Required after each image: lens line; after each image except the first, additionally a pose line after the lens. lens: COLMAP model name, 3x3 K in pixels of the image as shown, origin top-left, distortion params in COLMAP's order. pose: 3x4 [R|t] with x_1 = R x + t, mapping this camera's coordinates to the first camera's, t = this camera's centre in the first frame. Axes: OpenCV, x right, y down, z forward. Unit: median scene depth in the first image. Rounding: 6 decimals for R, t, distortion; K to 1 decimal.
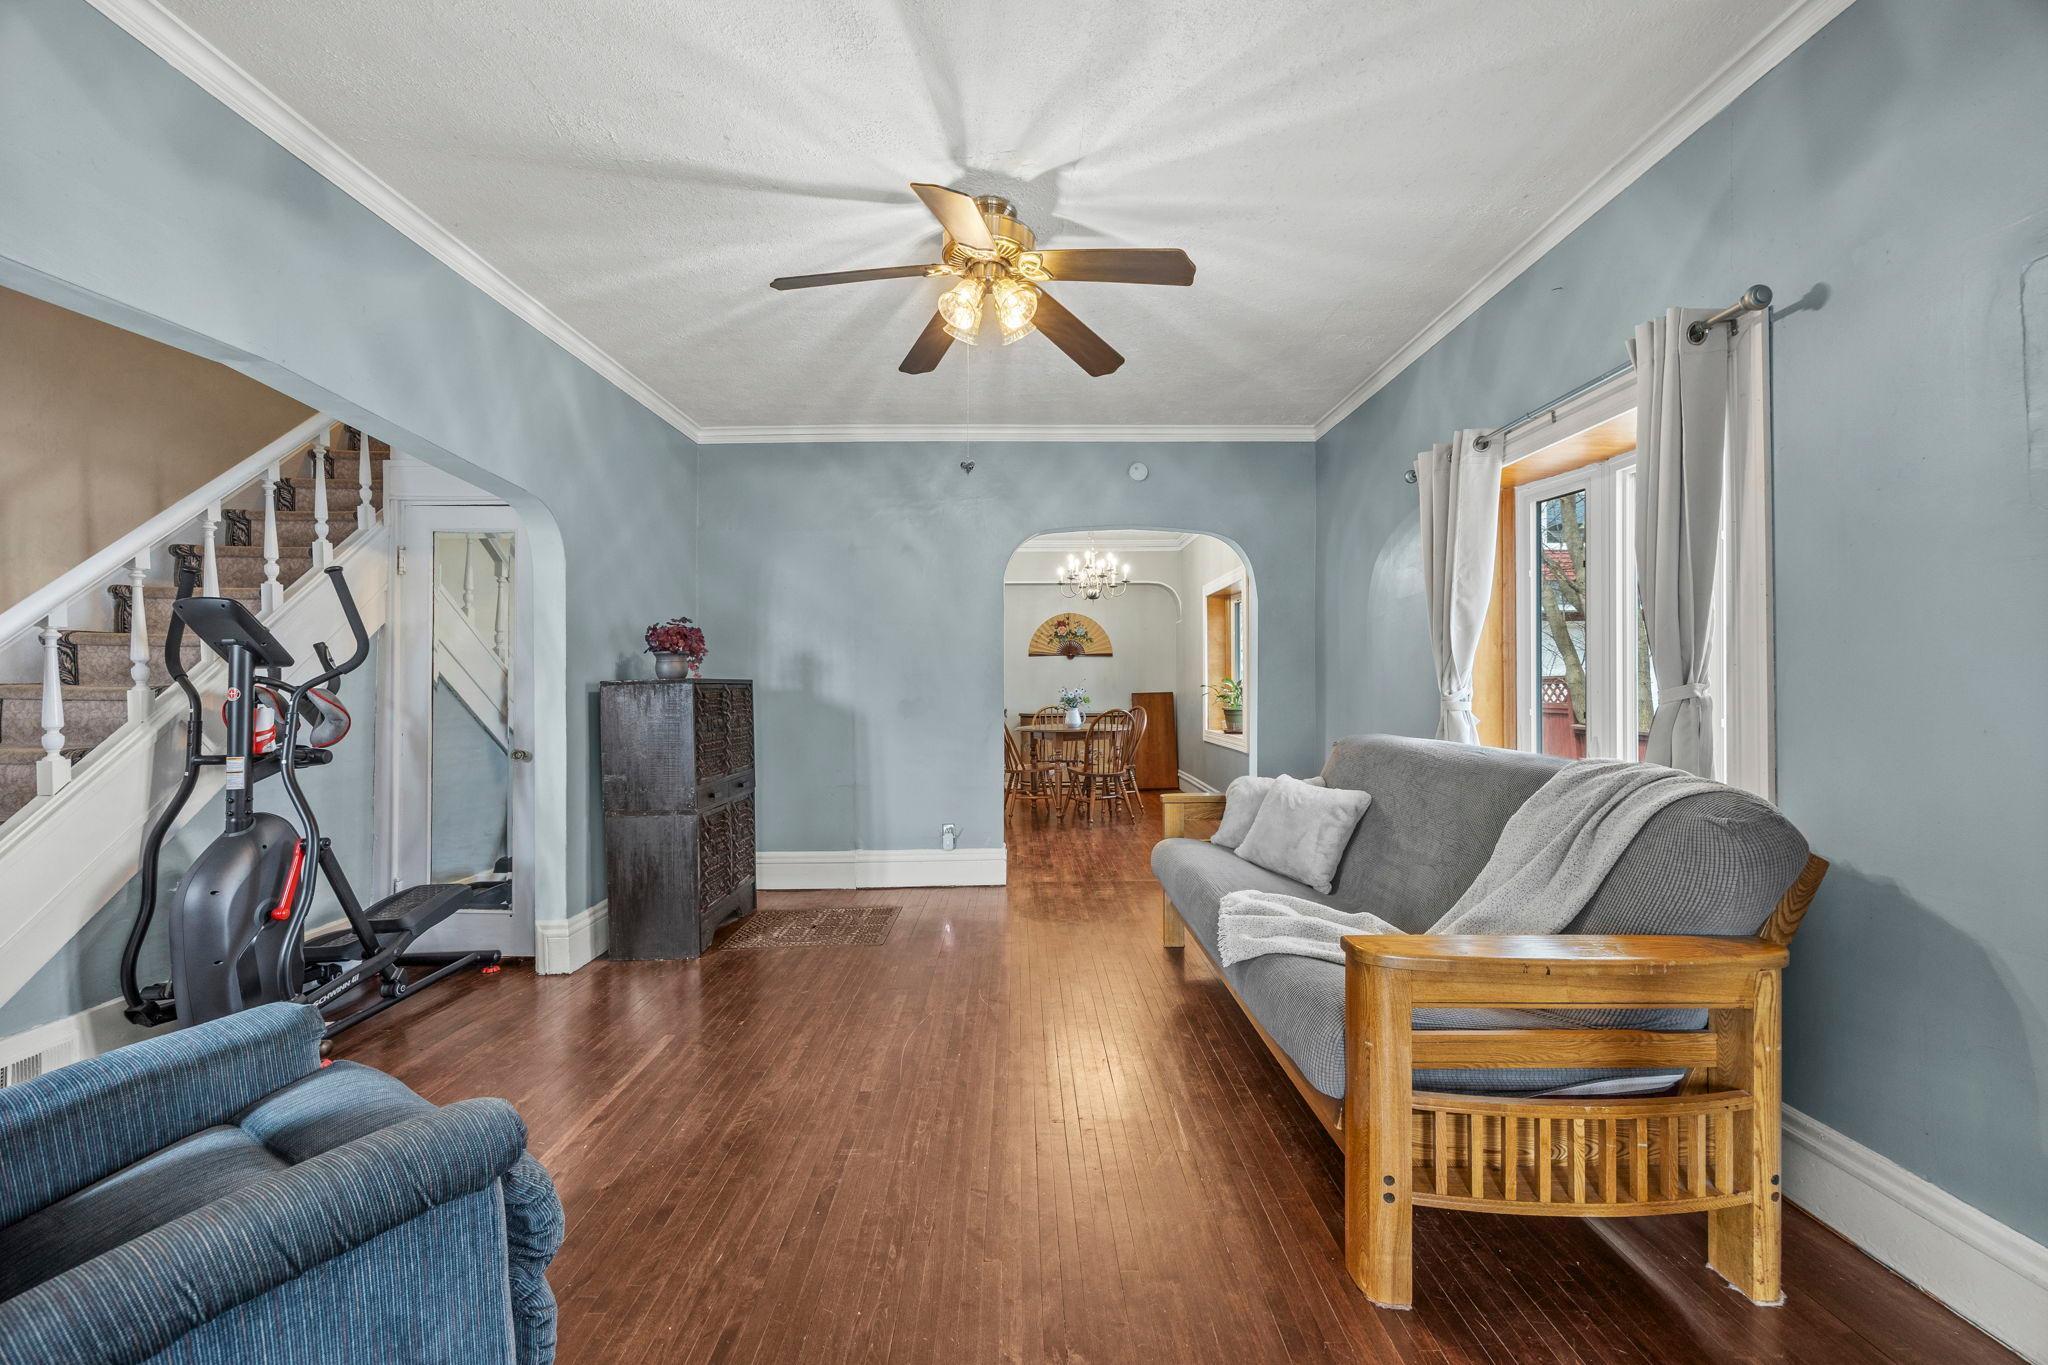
lens RADIAL K [[785.9, 0, 1019.2], [0, 785.9, 673.4], [0, 0, 1]] dist [-0.000986, -0.000129]
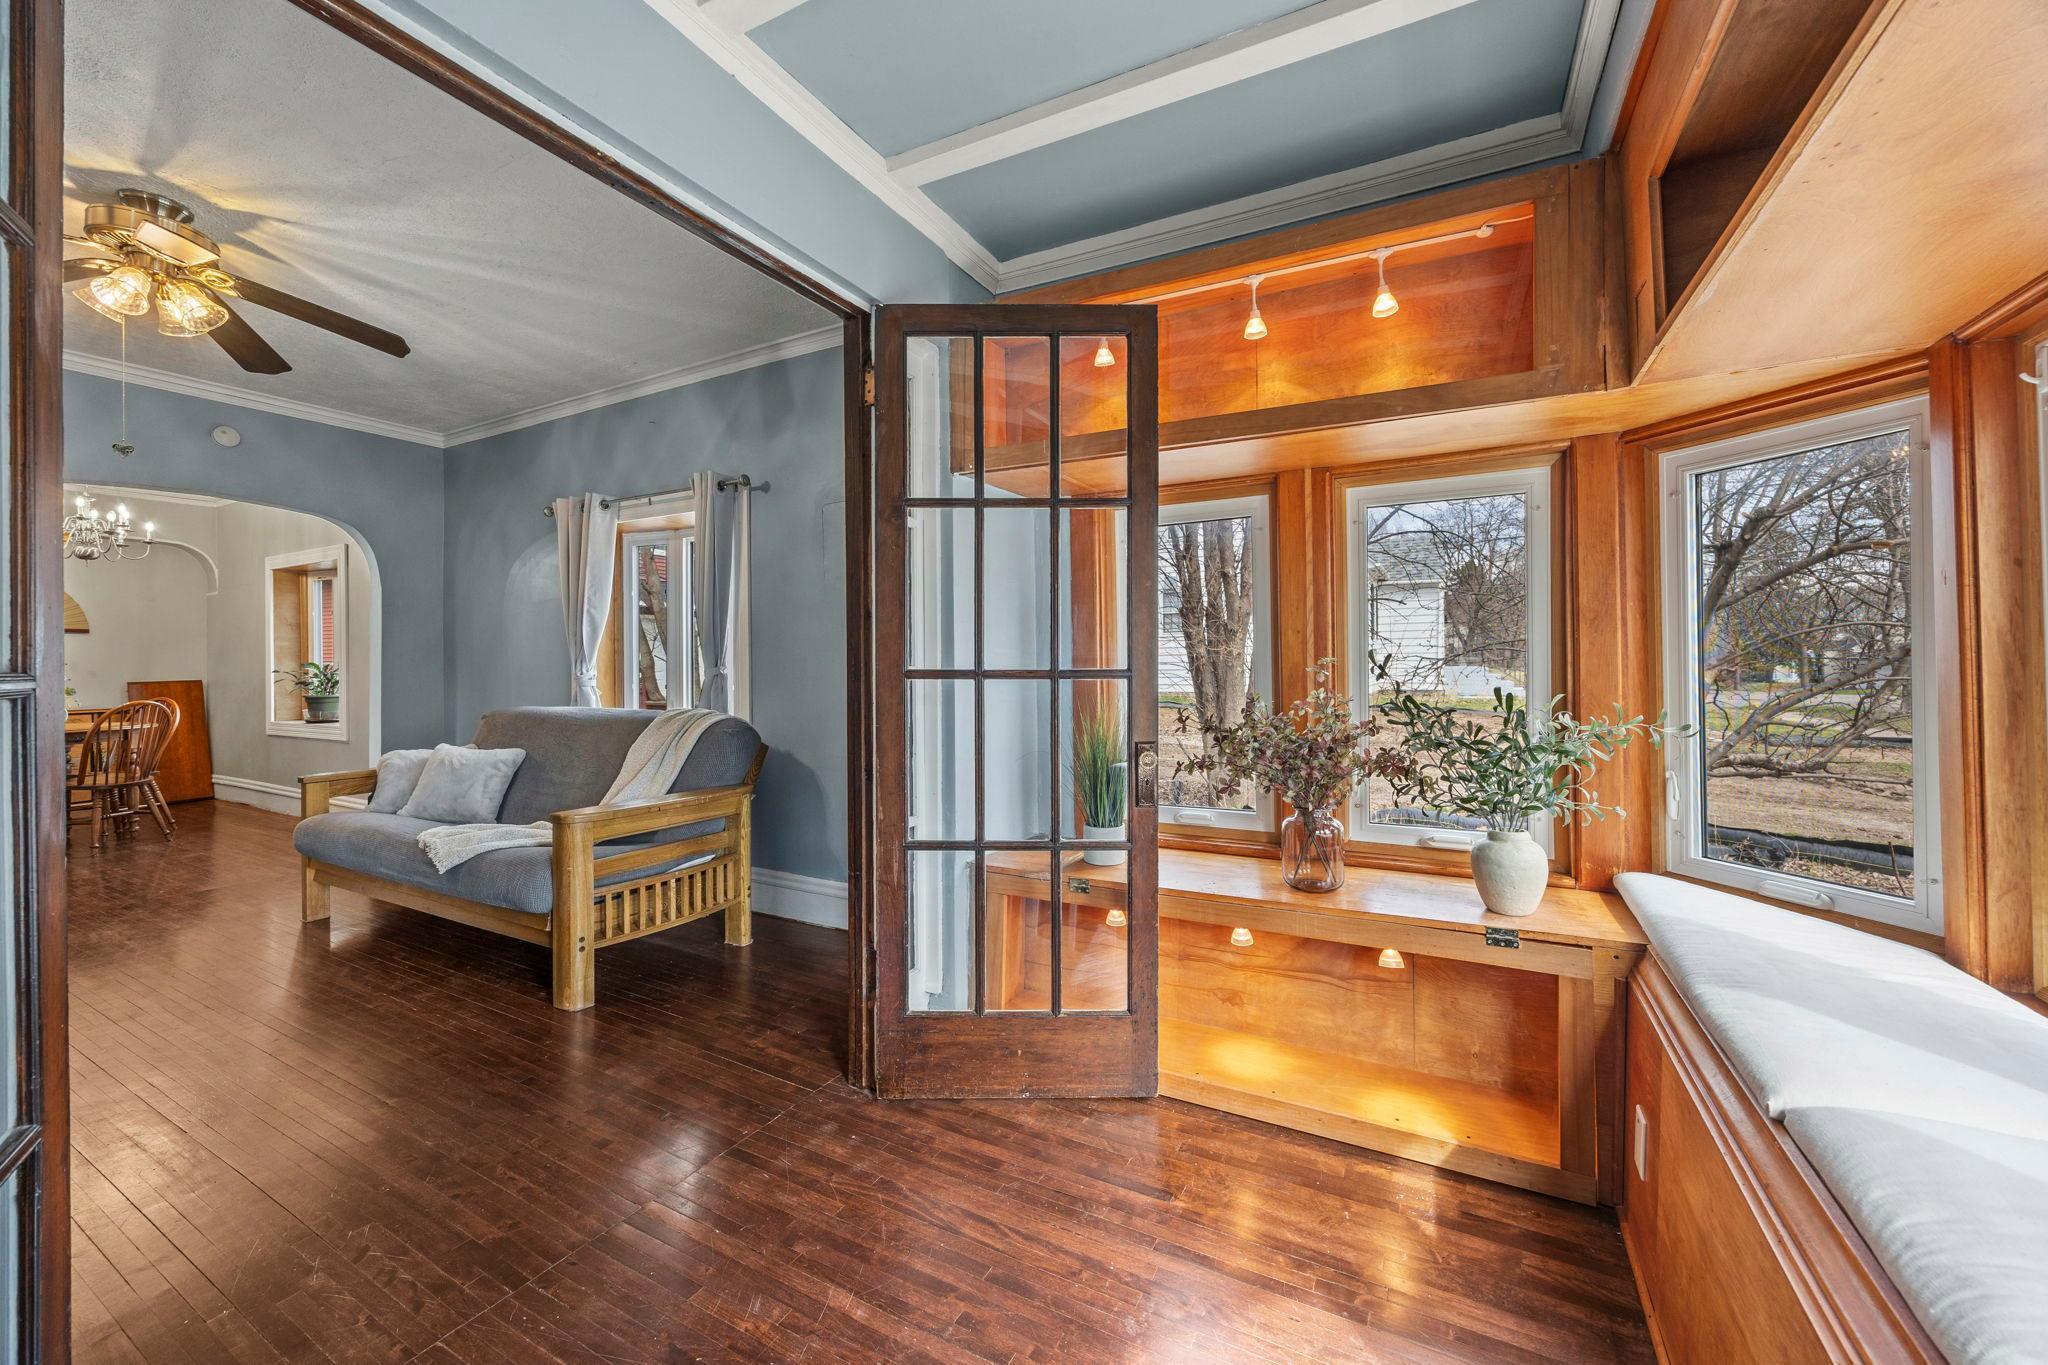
lens RADIAL K [[785.9, 0, 1019.2], [0, 785.9, 673.4], [0, 0, 1]] dist [-0.000986, -0.000129]
pose [[0.482617, -0.010787, 0.875765, -0.392172], [-0.006102, 0.999858, 0.015678, -0.003508], [-0.875810, -0.012910, 0.482483, -0.473201]]
